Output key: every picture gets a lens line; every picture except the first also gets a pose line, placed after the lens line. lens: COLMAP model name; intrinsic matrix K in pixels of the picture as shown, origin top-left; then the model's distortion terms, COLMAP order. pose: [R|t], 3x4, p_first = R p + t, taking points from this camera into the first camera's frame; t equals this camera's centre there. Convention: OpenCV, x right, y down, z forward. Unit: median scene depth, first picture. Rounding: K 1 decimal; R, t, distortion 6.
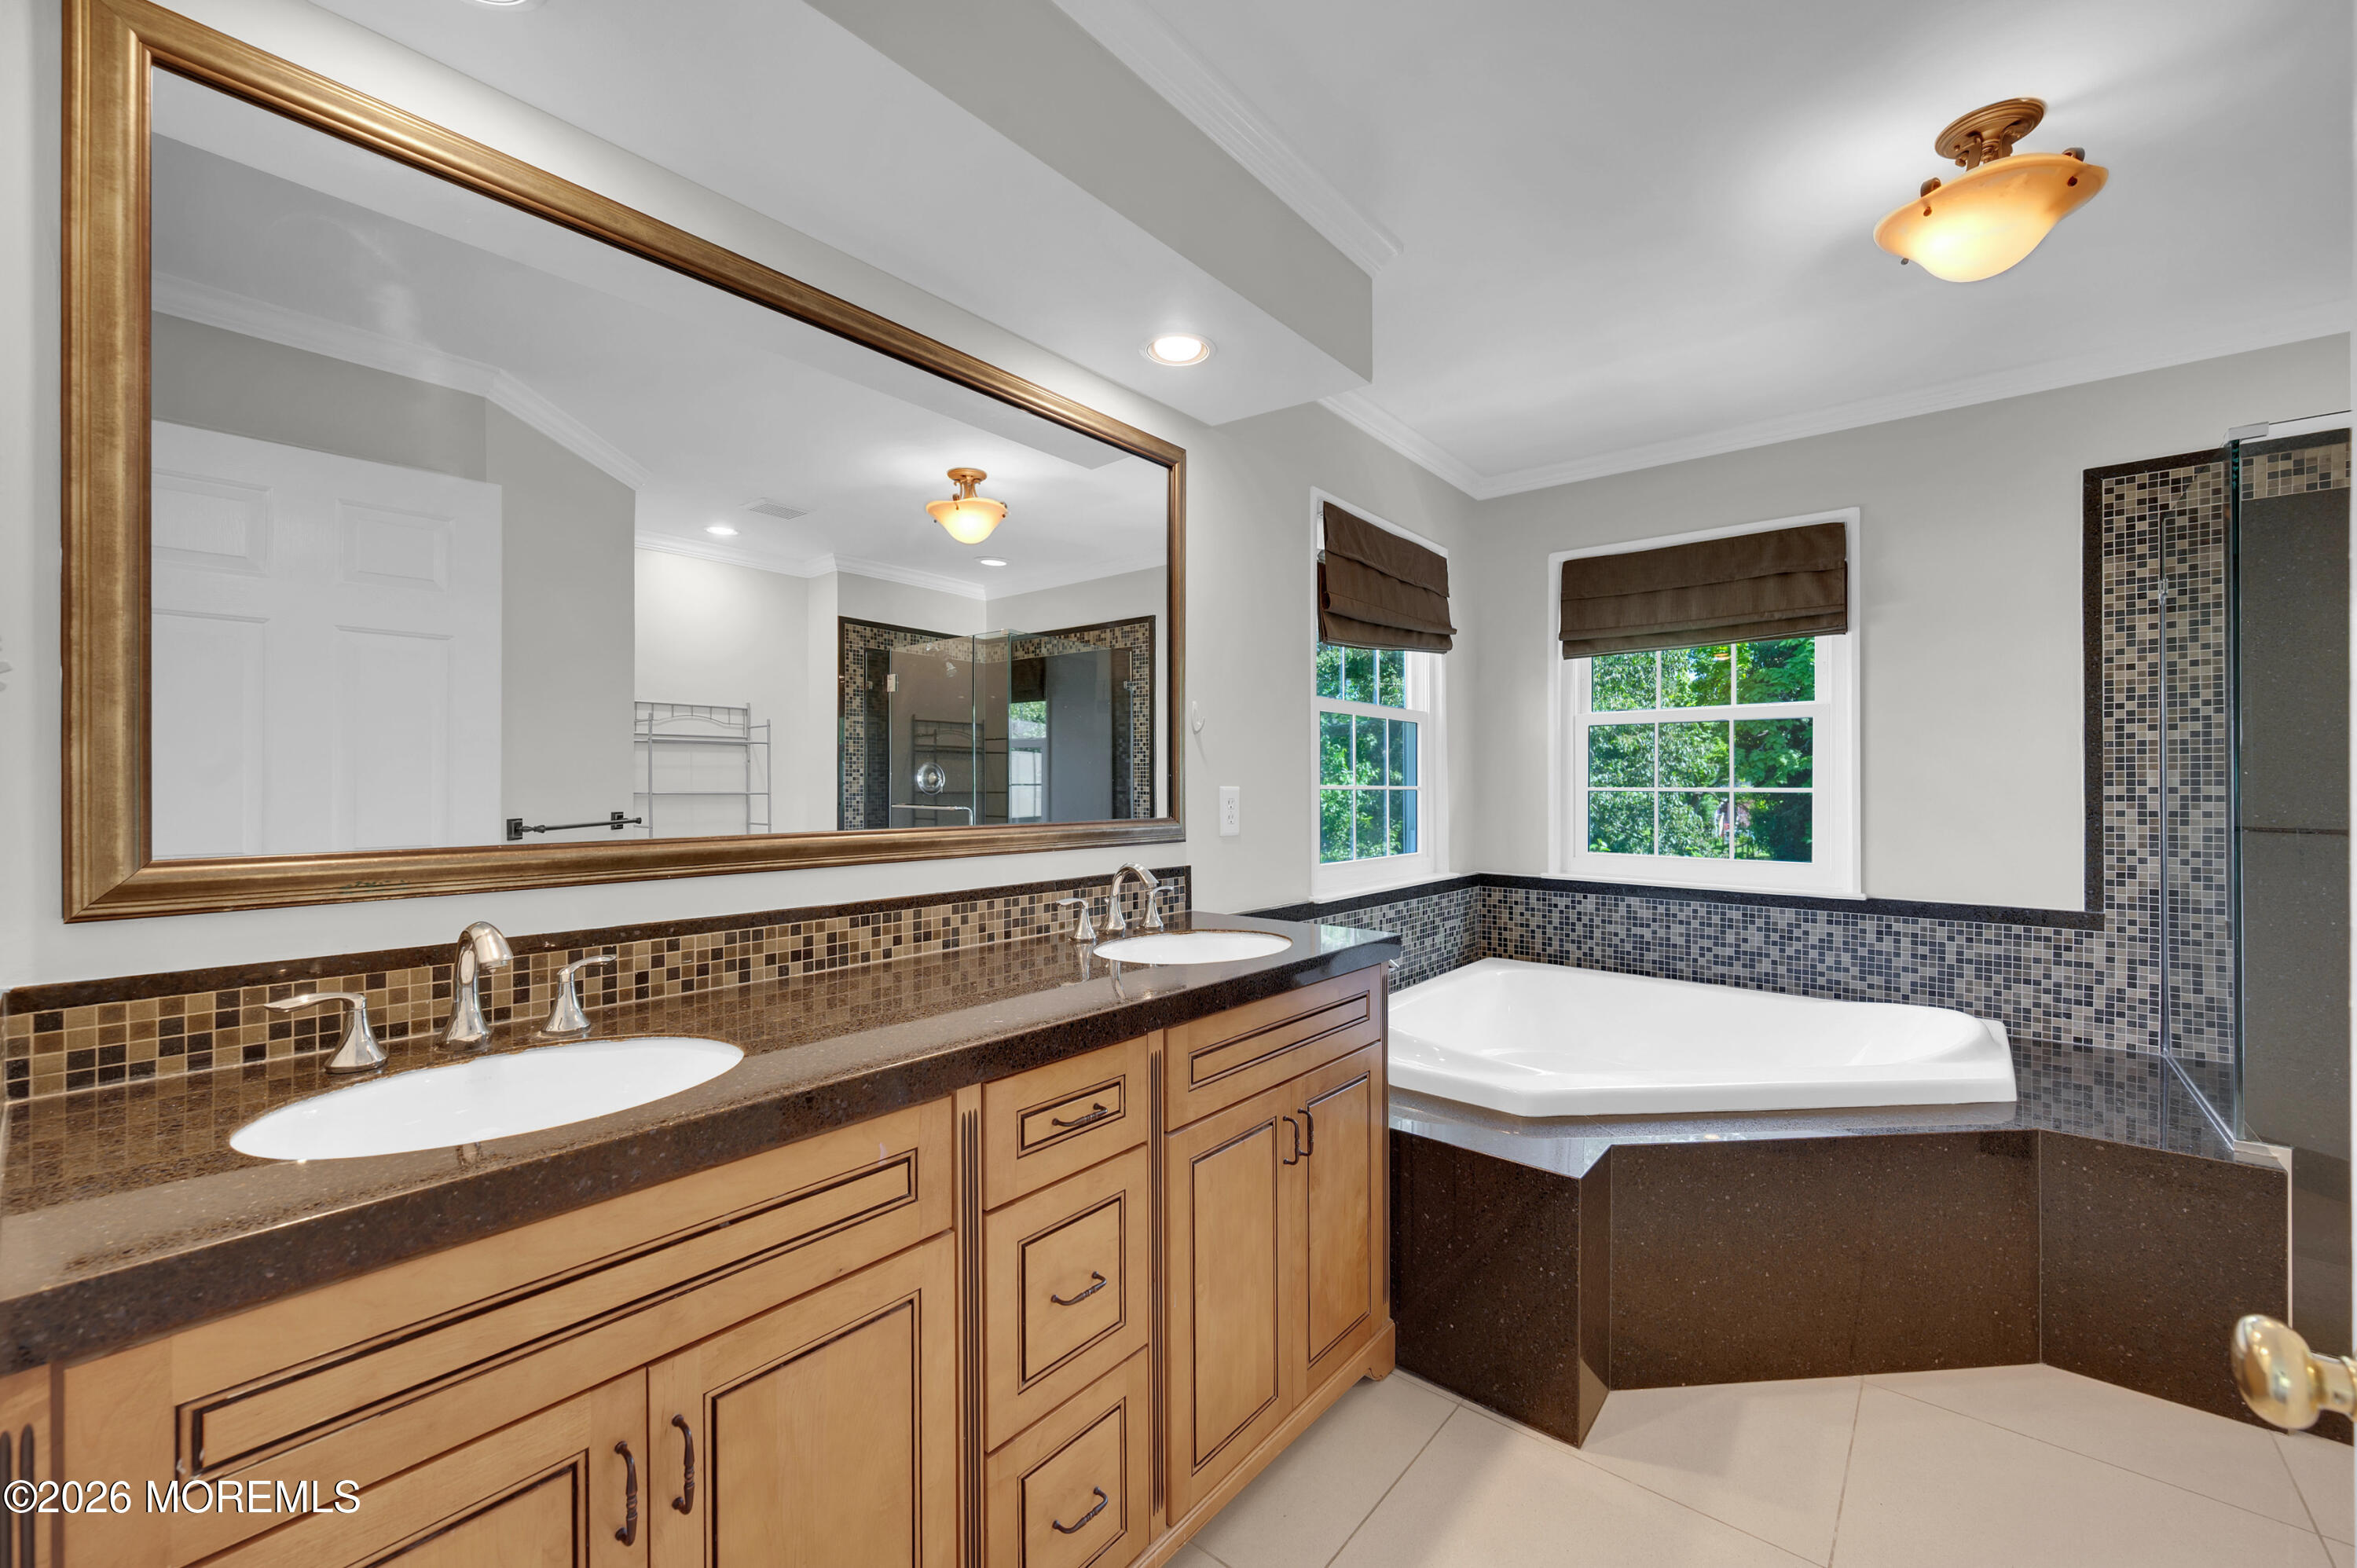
lens RADIAL K [[931.7, 0, 1175.9], [0, 931.7, 785.9], [0, 0, 1]] dist [0.001174, -0.002015]
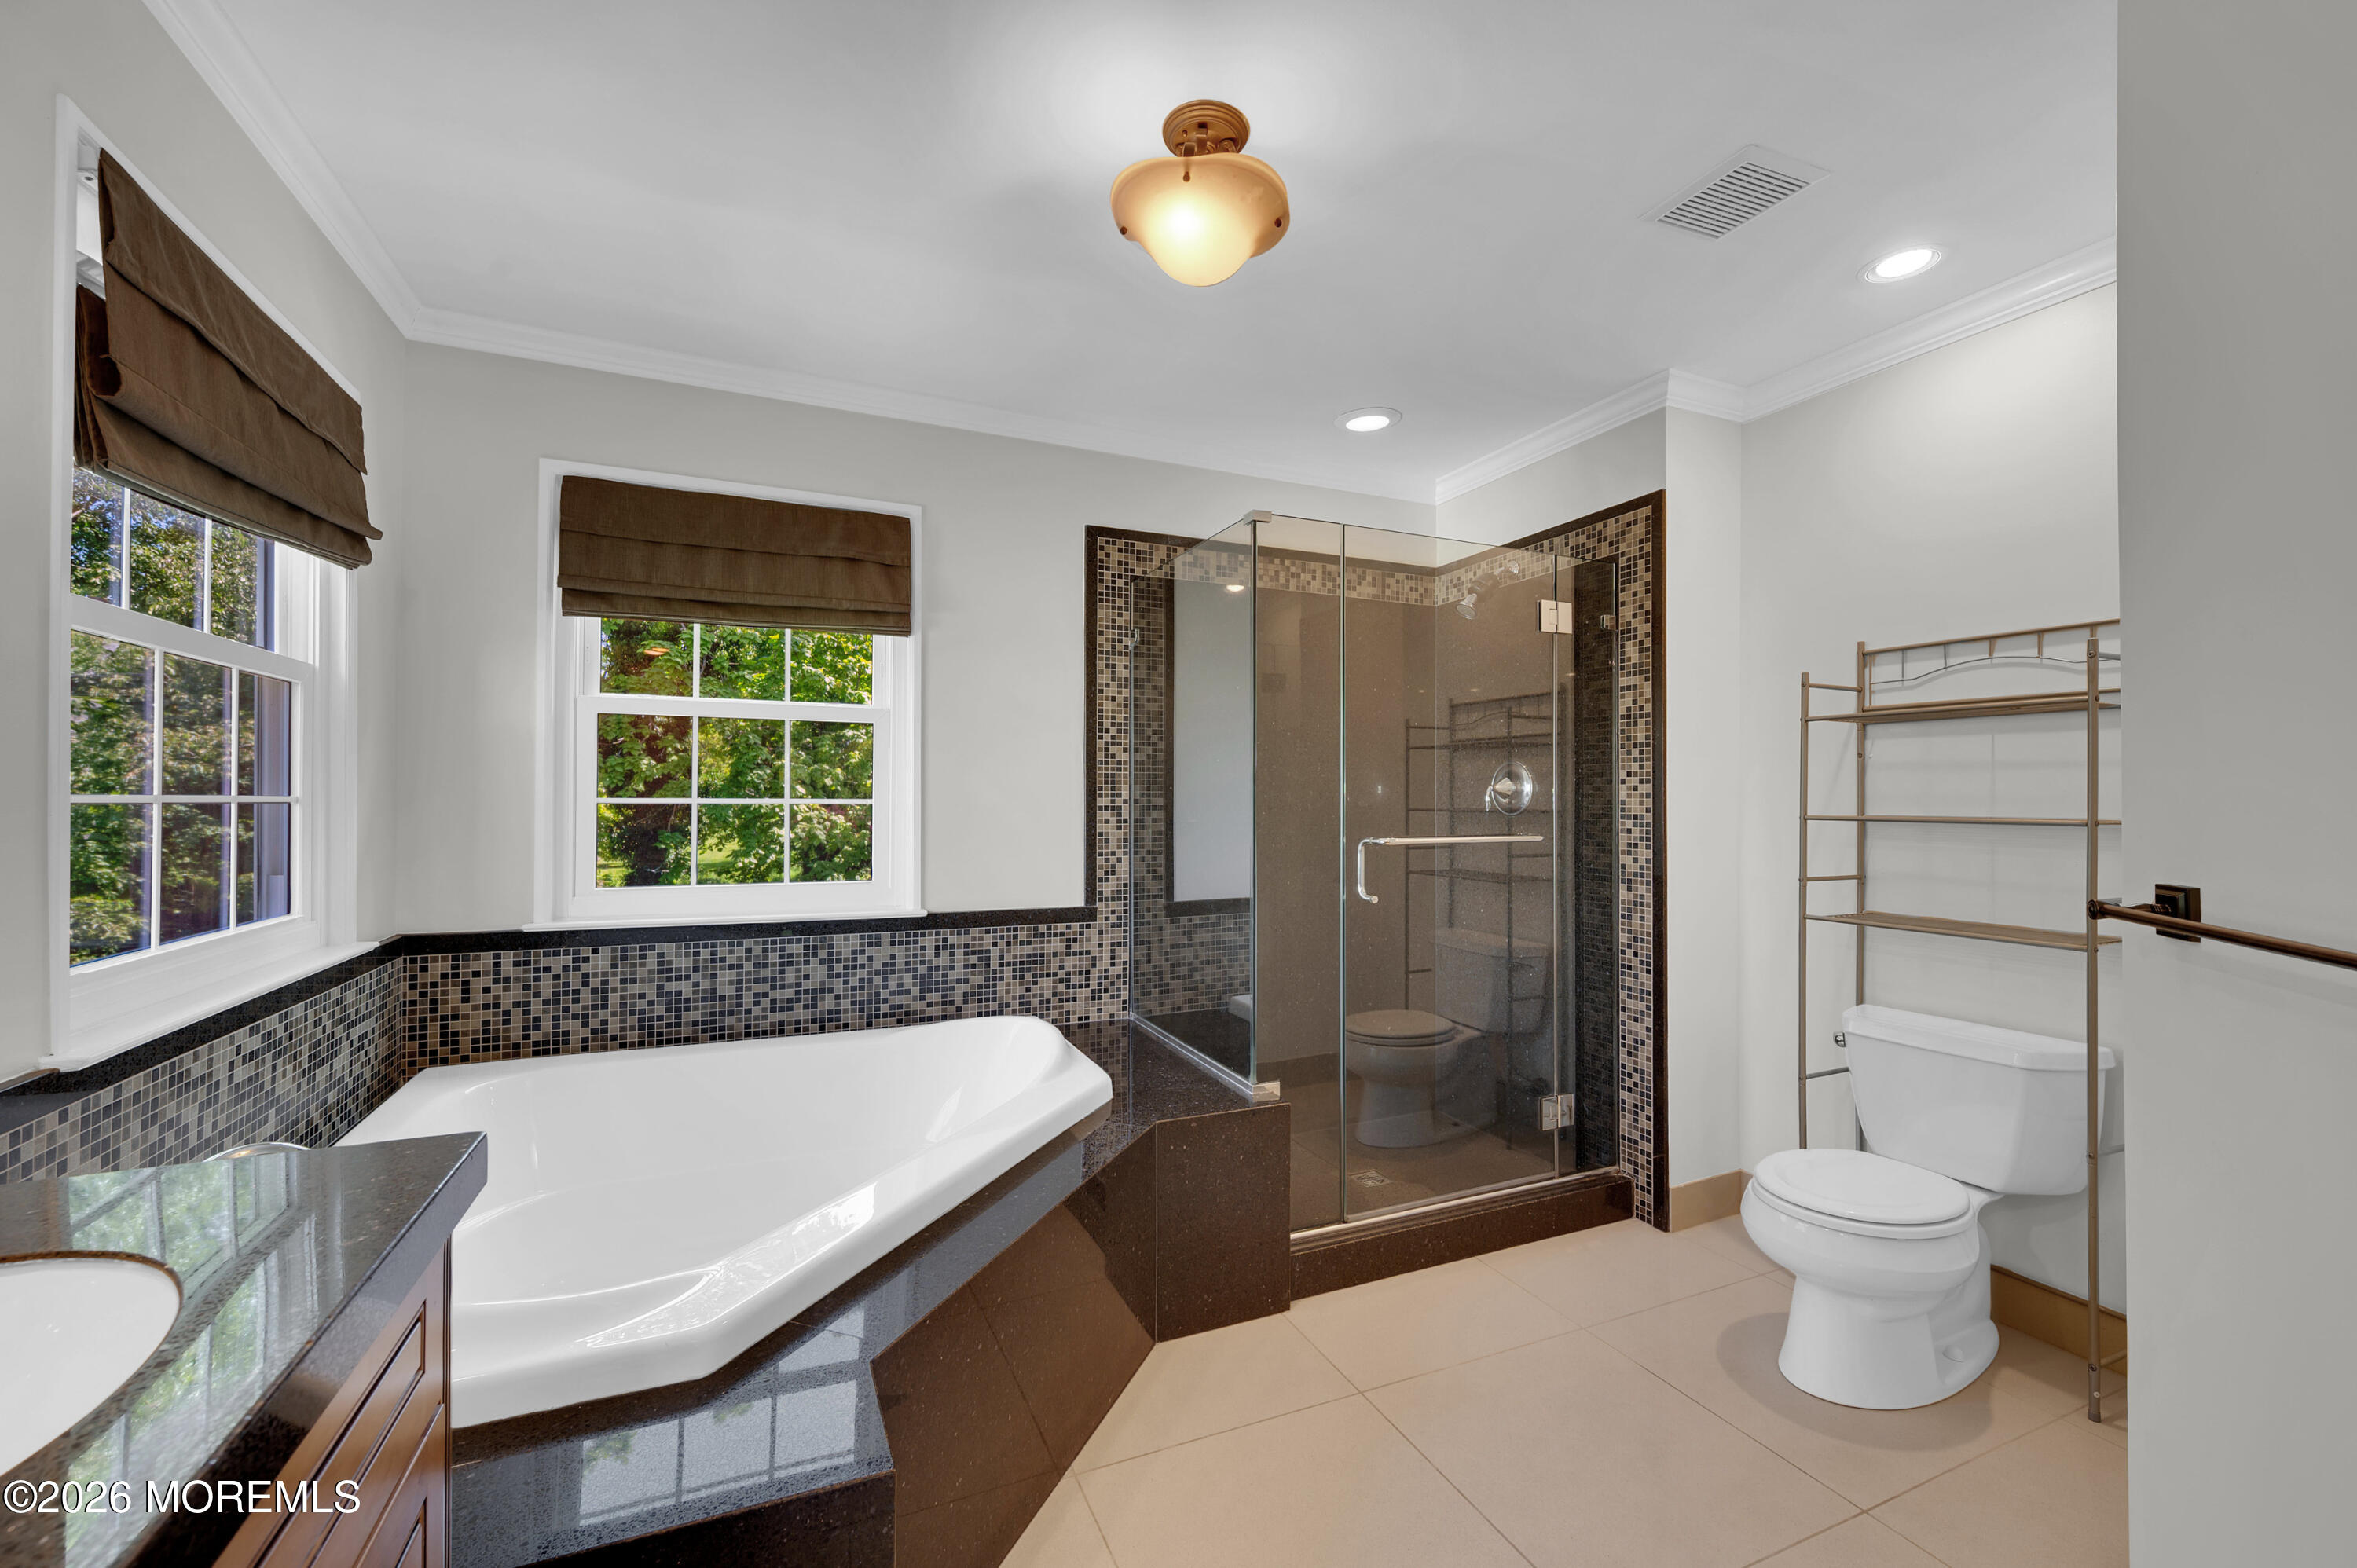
lens RADIAL K [[931.7, 0, 1186.2], [0, 931.7, 791.8], [0, 0, 1]] dist [0.001174, -0.002015]
pose [[0.434419, 0.005327, 0.900695, -0.010634], [-0.004589, 0.999983, -0.003701, -0.003290], [-0.900699, -0.002525, 0.434436, 0.331693]]
